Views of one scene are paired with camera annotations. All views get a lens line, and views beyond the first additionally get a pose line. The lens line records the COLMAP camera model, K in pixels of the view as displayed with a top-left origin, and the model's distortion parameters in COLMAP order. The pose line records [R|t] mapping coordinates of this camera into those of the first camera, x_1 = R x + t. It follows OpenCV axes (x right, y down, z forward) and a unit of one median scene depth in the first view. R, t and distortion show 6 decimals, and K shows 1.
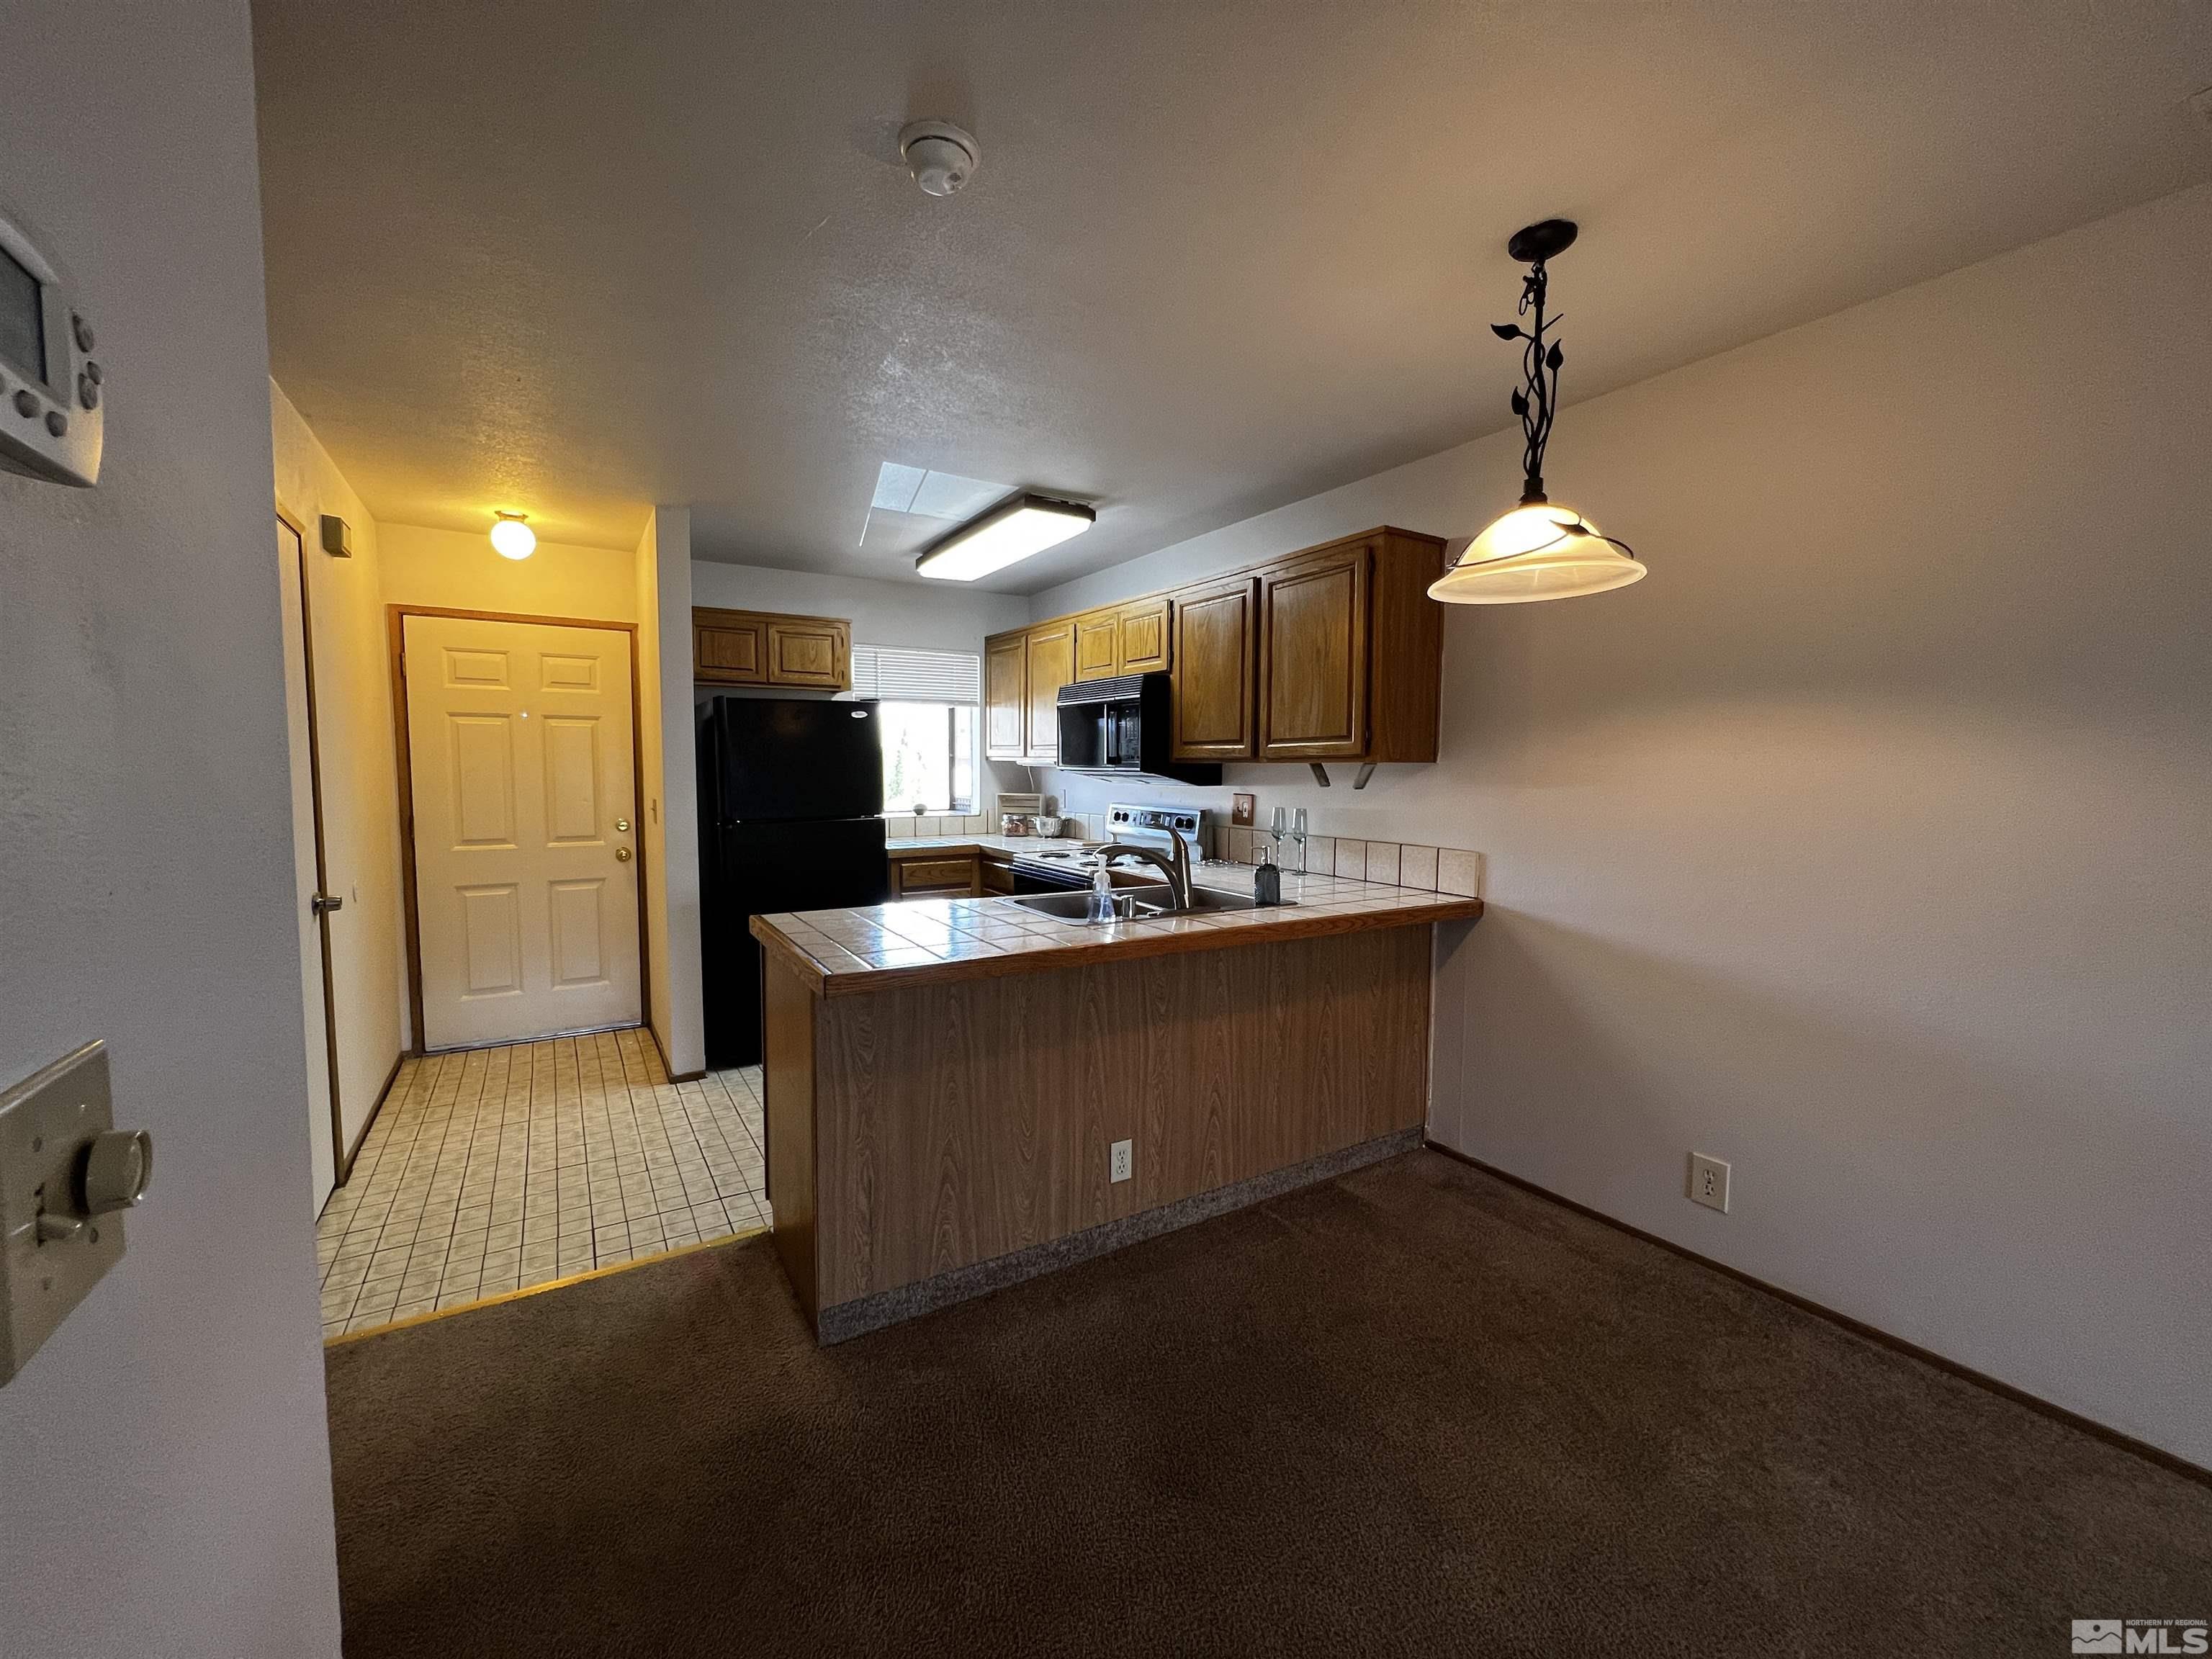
lens RADIAL K [[880.0, 0, 1096.6], [0, 880.0, 824.7], [0, 0, 1]] dist [-0.000617, -0.000082]
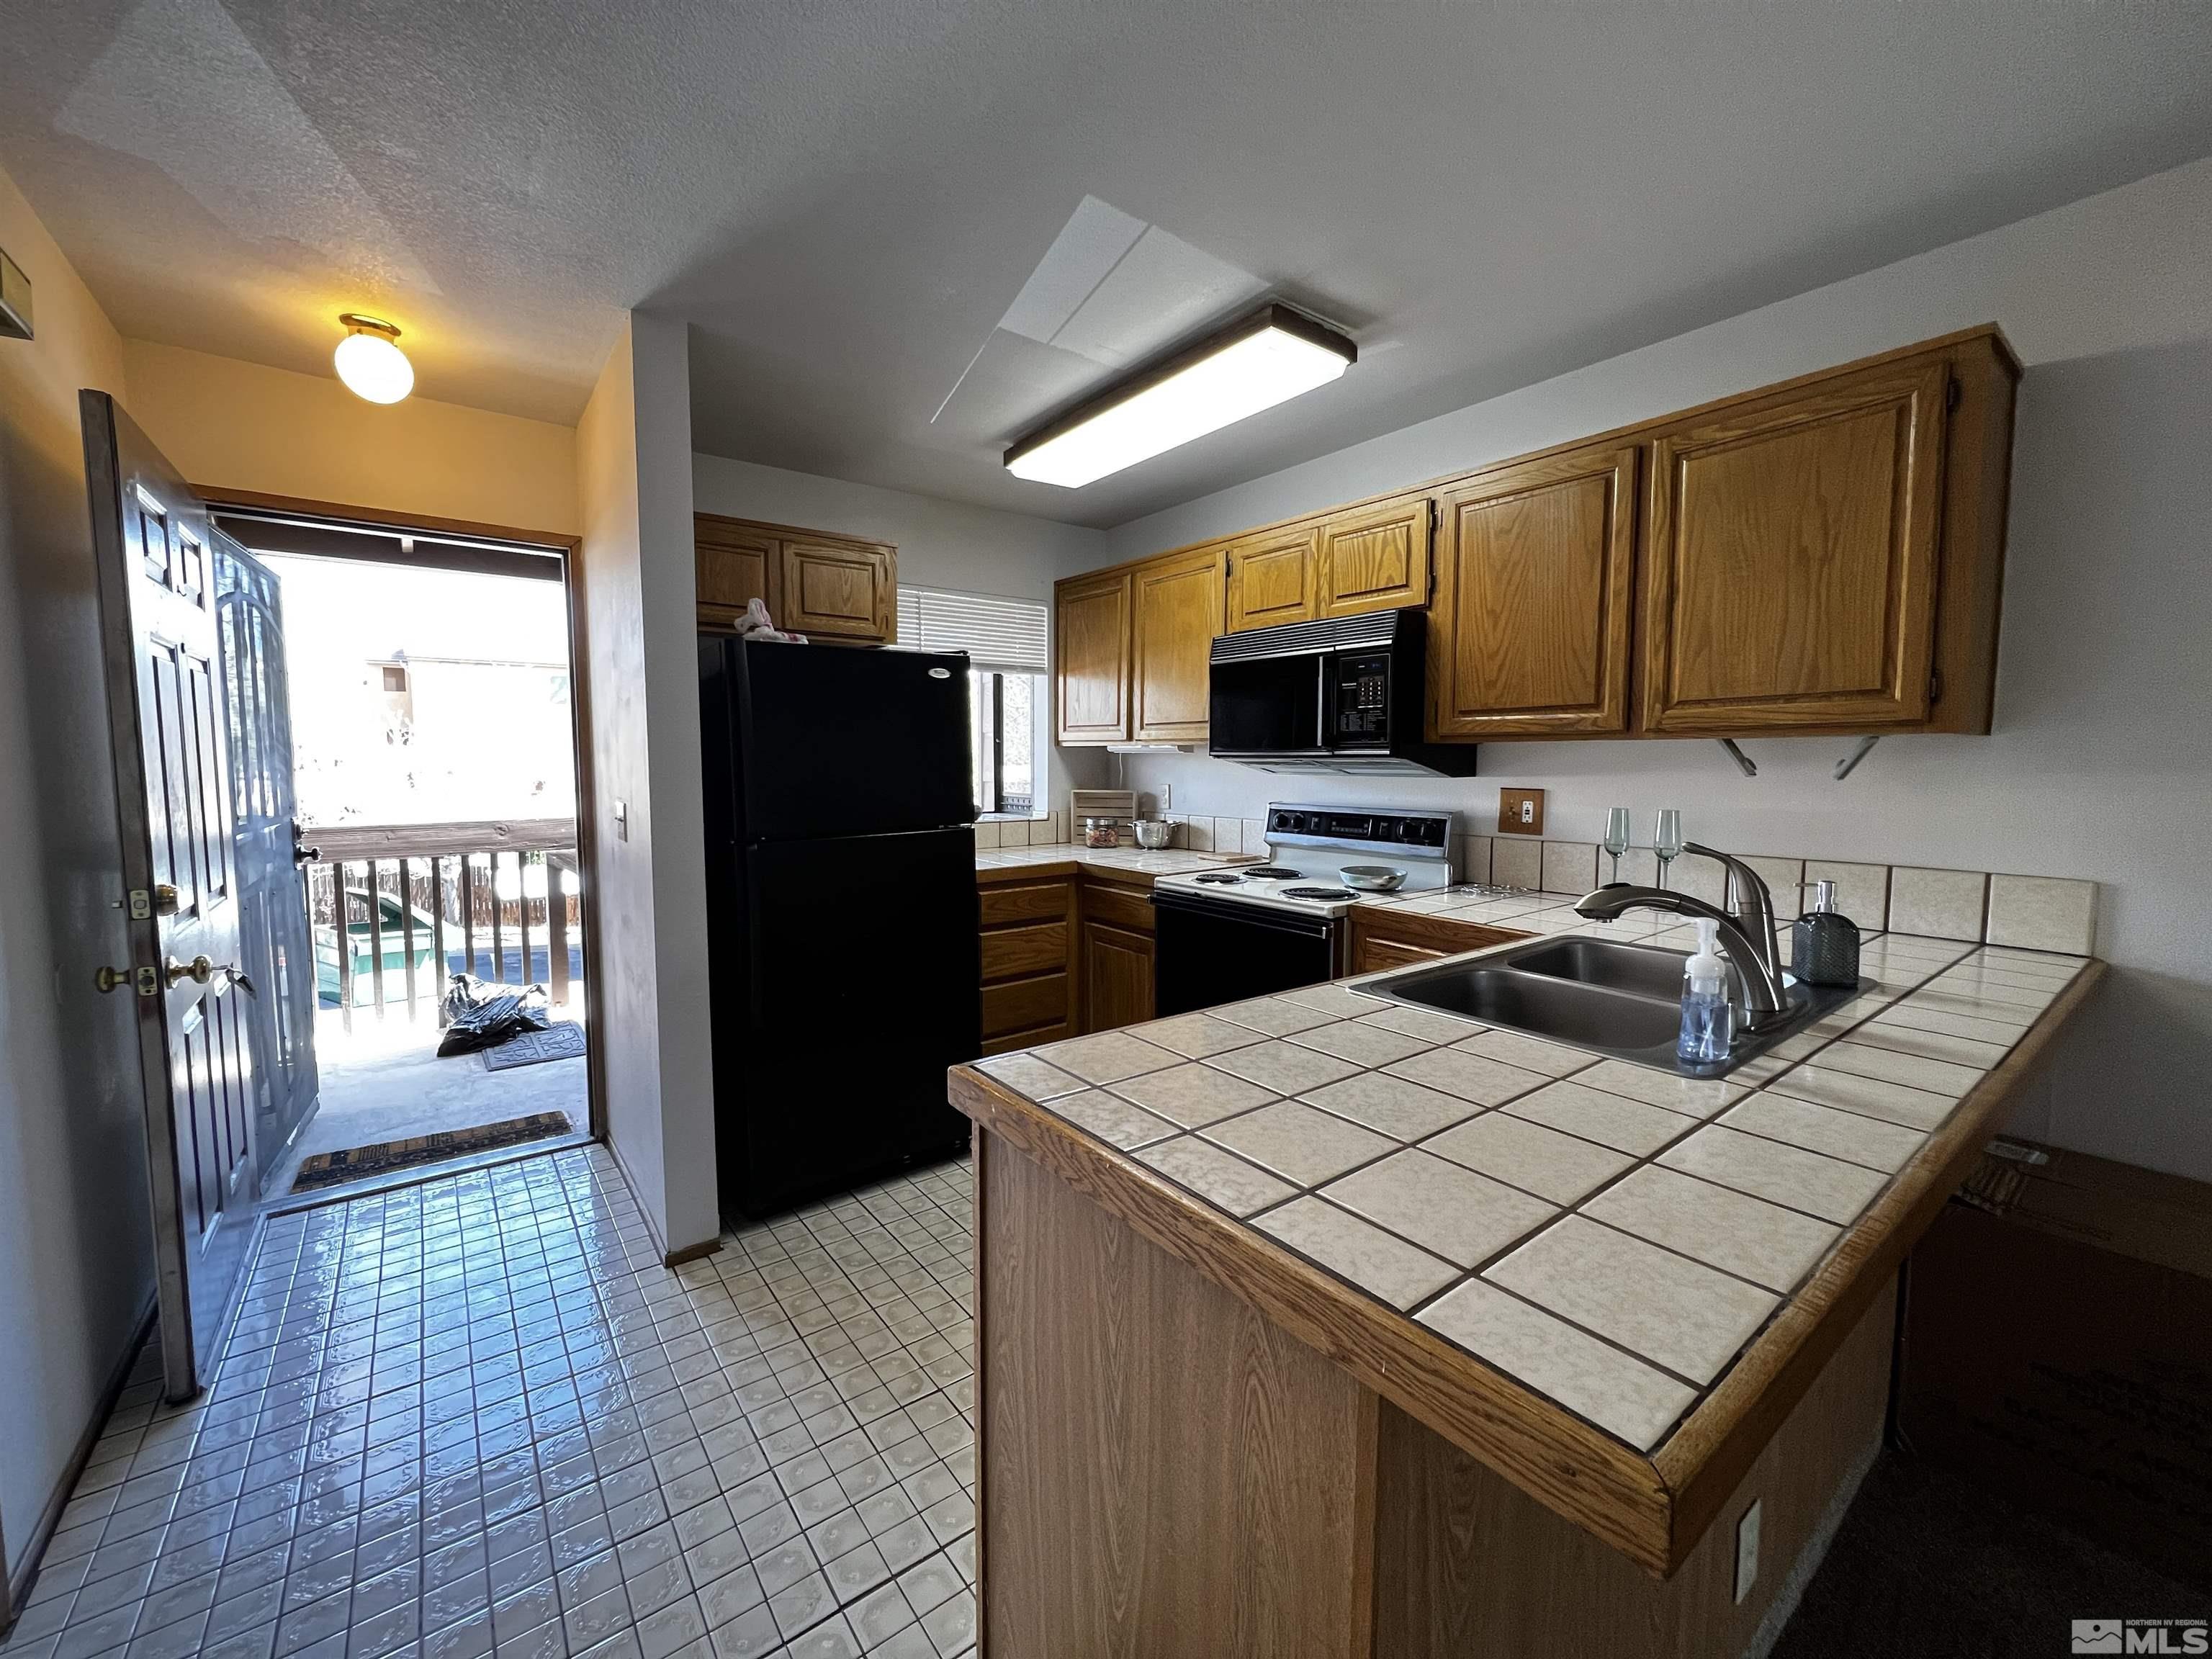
lens RADIAL K [[880.0, 0, 1098.4], [0, 880.0, 825.2], [0, 0, 1]] dist [-0.000617, -0.000082]
pose [[0.995113, -0.011807, 0.098038, -0.225931], [0.011290, 0.999919, 0.005832, -0.013525], [-0.098099, -0.004697, 0.995166, 0.340141]]
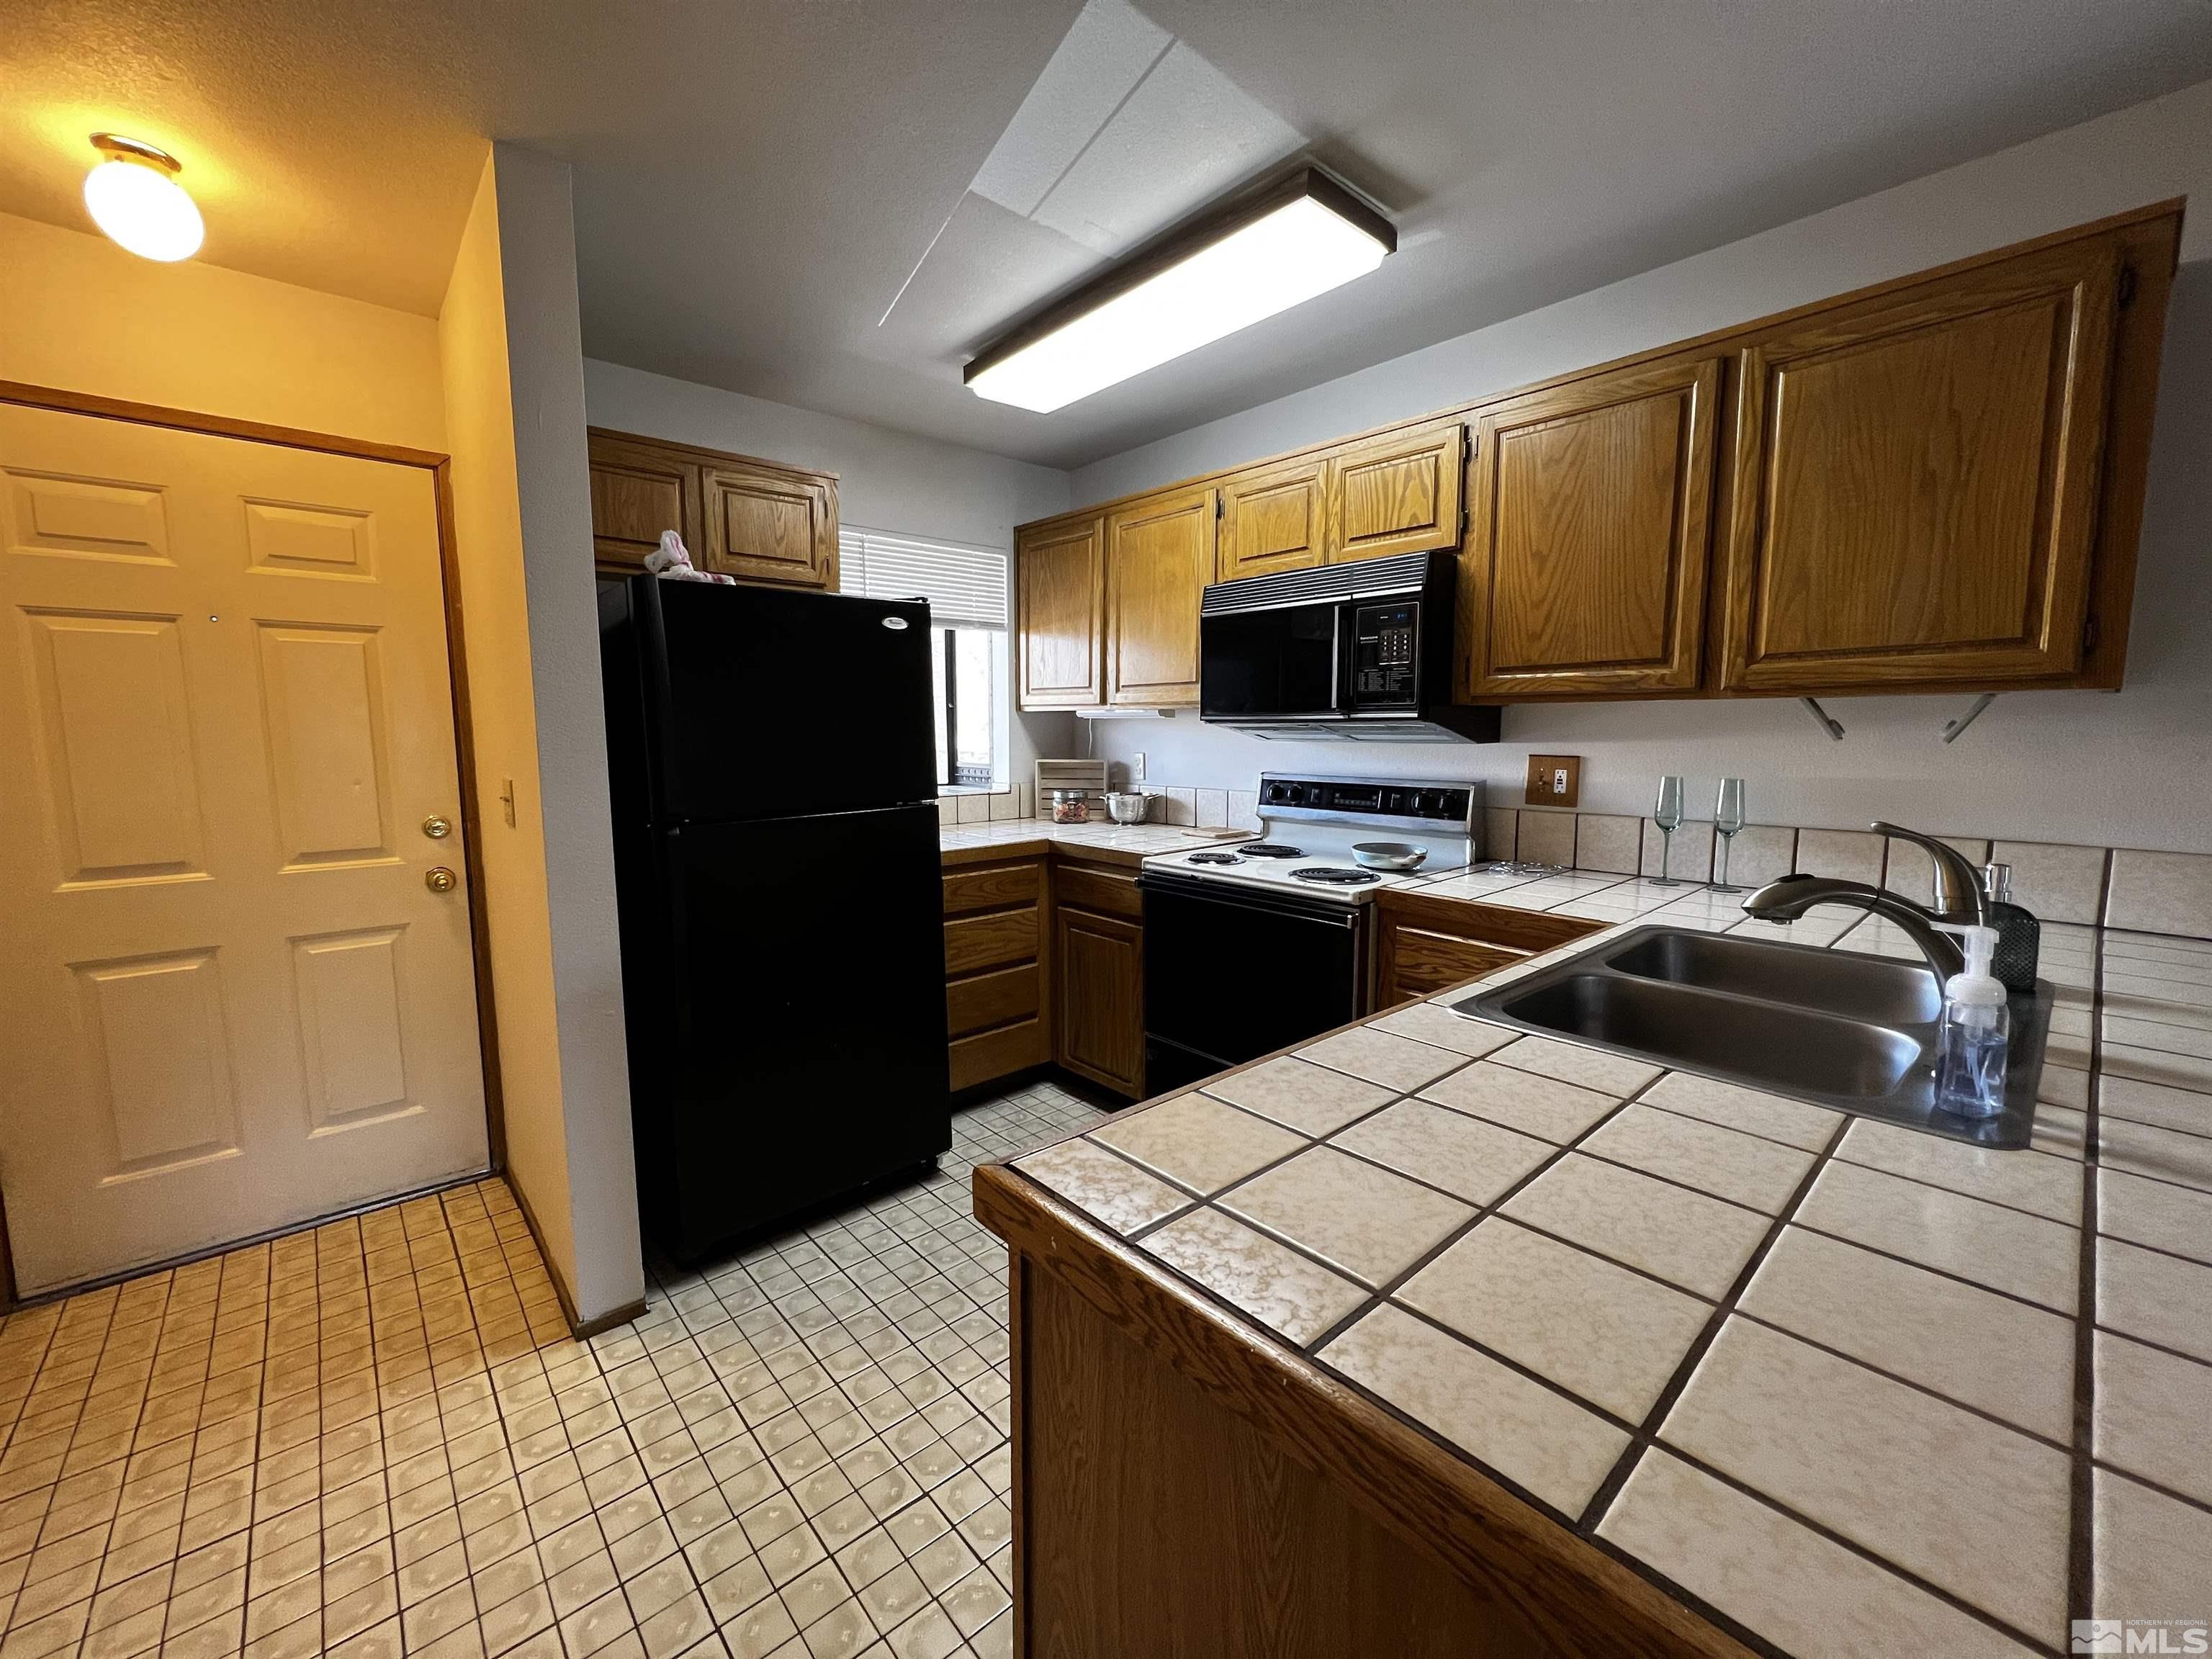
lens RADIAL K [[880.0, 0, 1098.5], [0, 880.0, 825.5], [0, 0, 1]] dist [-0.000617, -0.000082]
pose [[0.985011, -0.026380, 0.170462, -0.250992], [0.019418, 0.998913, 0.042383, -0.017614], [-0.171394, -0.038438, 0.984452, 0.433135]]
